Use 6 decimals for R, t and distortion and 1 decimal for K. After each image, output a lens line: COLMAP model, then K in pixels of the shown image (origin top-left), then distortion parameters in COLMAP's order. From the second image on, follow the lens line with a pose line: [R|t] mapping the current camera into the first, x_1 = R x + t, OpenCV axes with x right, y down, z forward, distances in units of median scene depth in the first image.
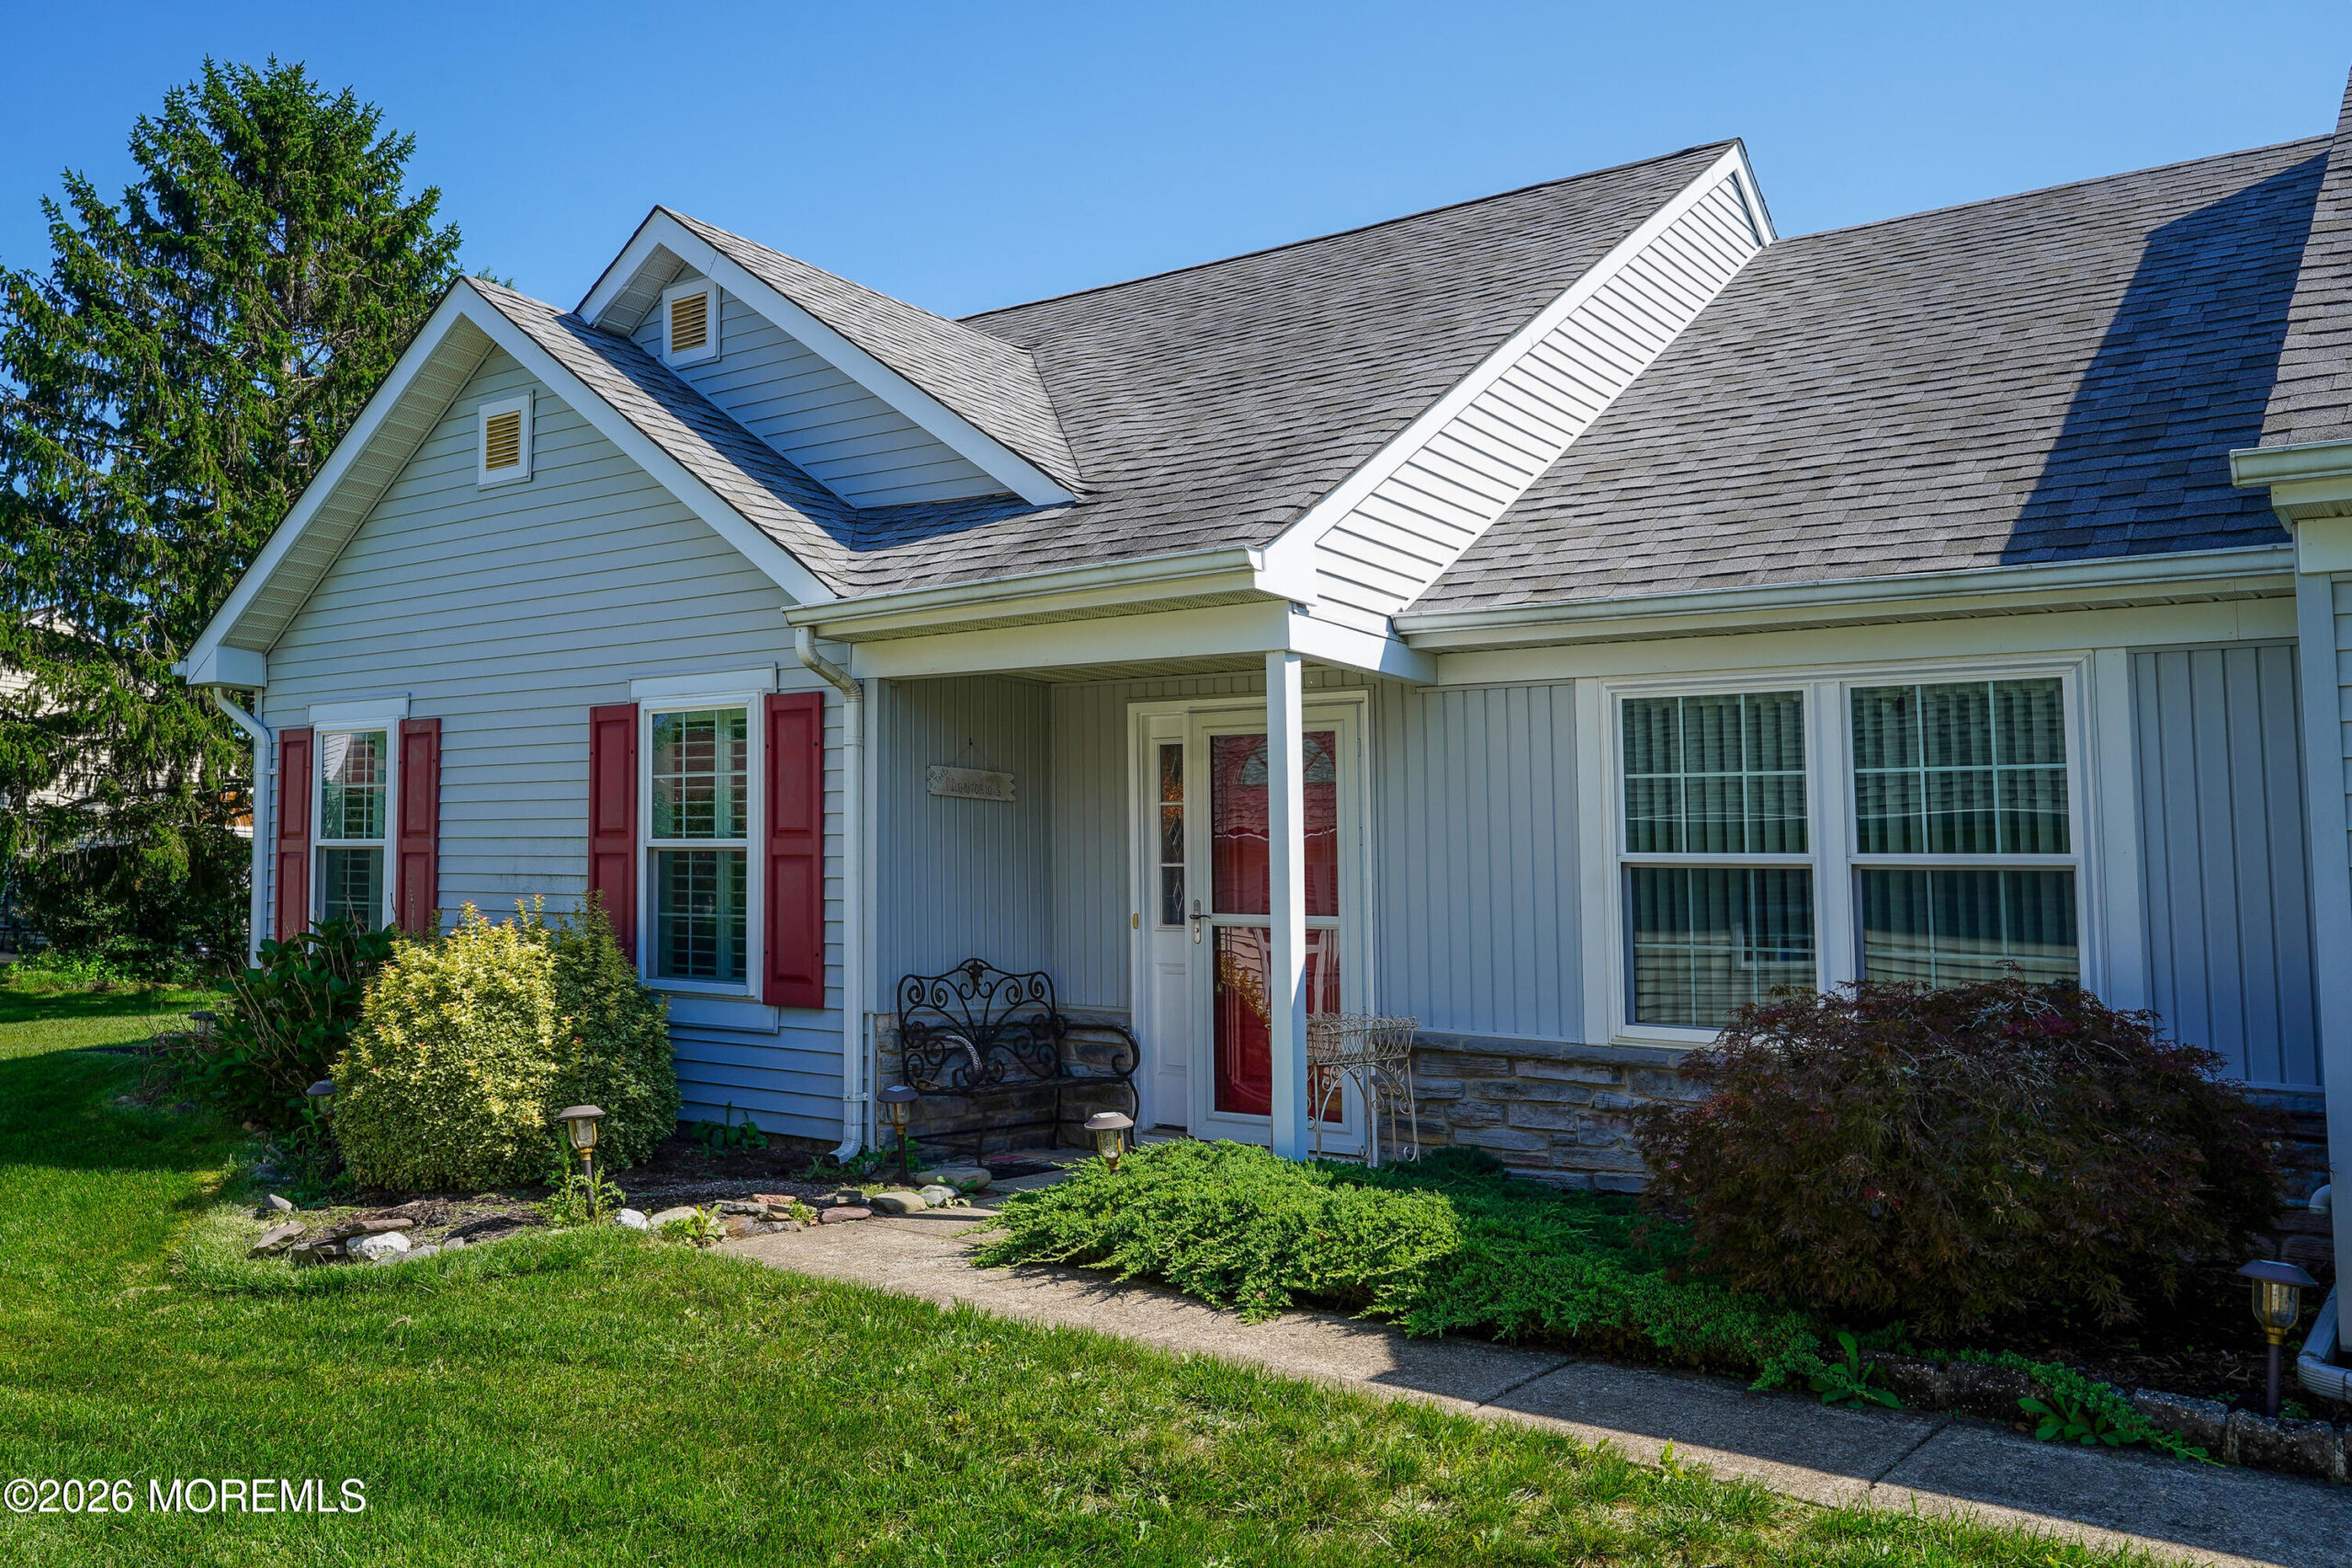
lens RADIAL K [[1931.4, 0, 1171.2], [0, 1931.4, 801.2], [0, 0, 1]] dist [-0.007244, 0.005699]
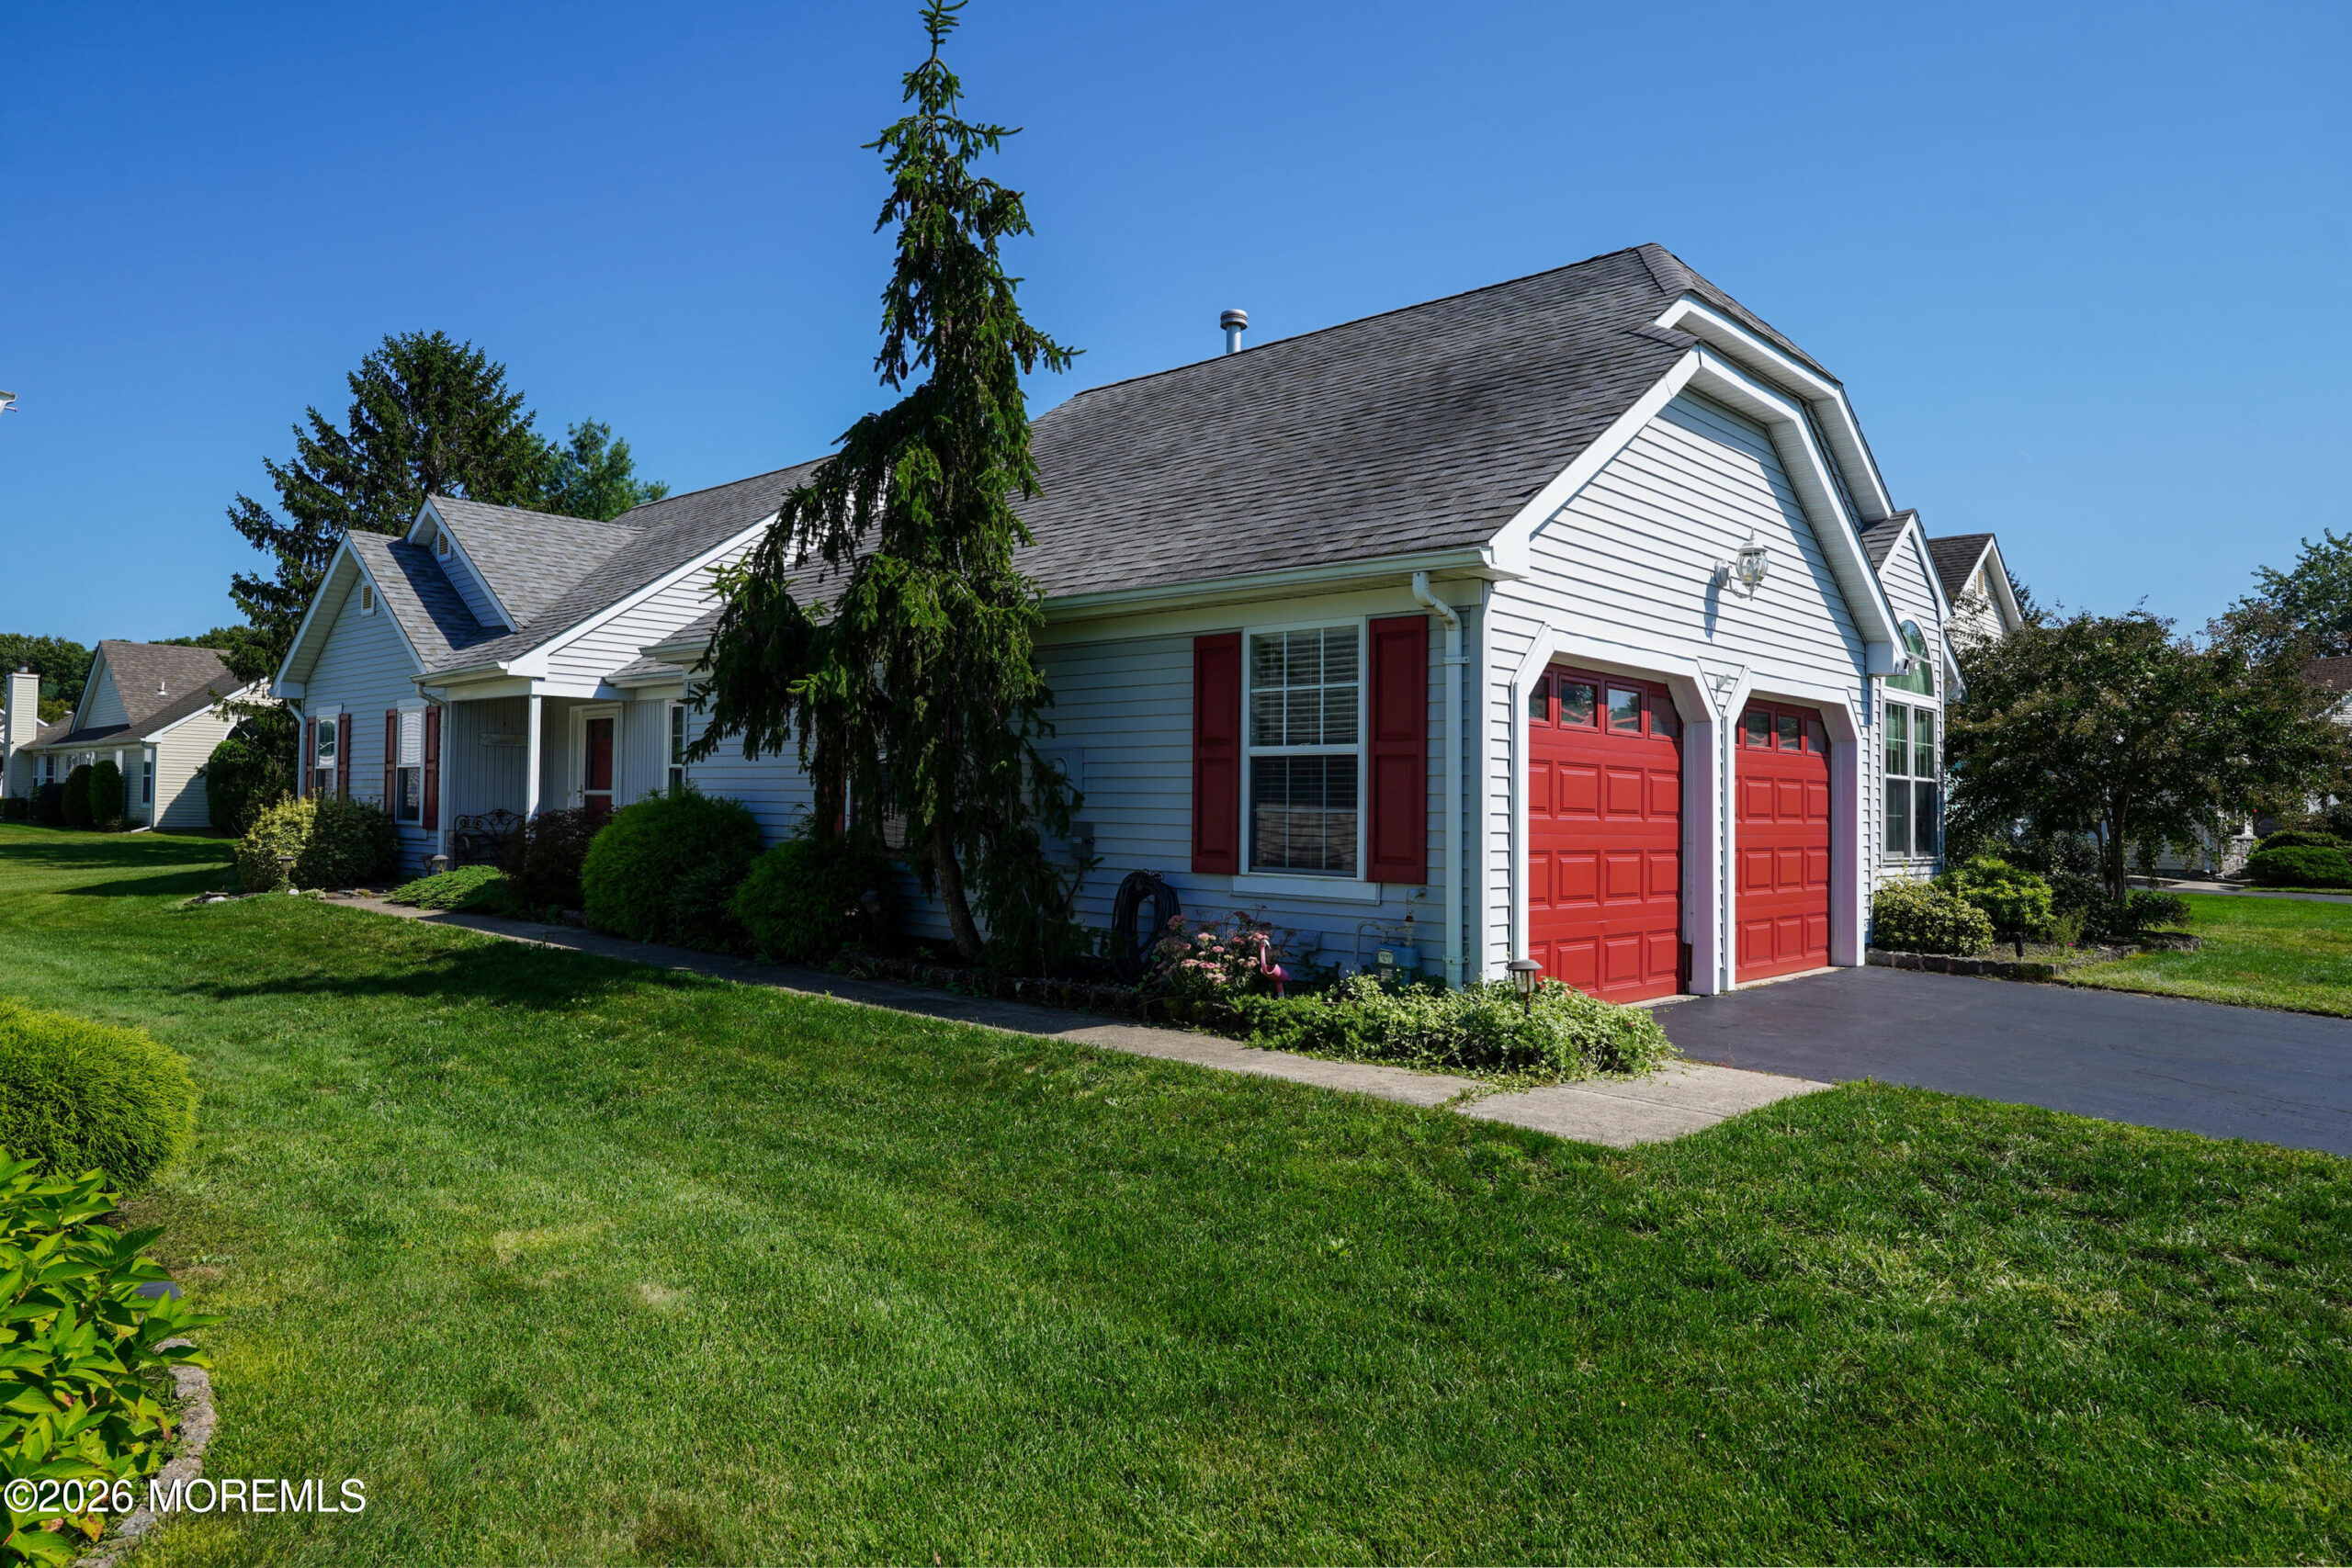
lens RADIAL K [[1528.6, 0, 1172.9], [0, 1528.6, 775.2], [0, 0, 1]] dist [-0.007942, -0.001040]
pose [[0.992253, -0.015410, -0.123278, 0.859194], [0.020198, 0.999085, 0.037687, -0.018446], [0.122584, -0.039885, 0.991656, -0.742055]]
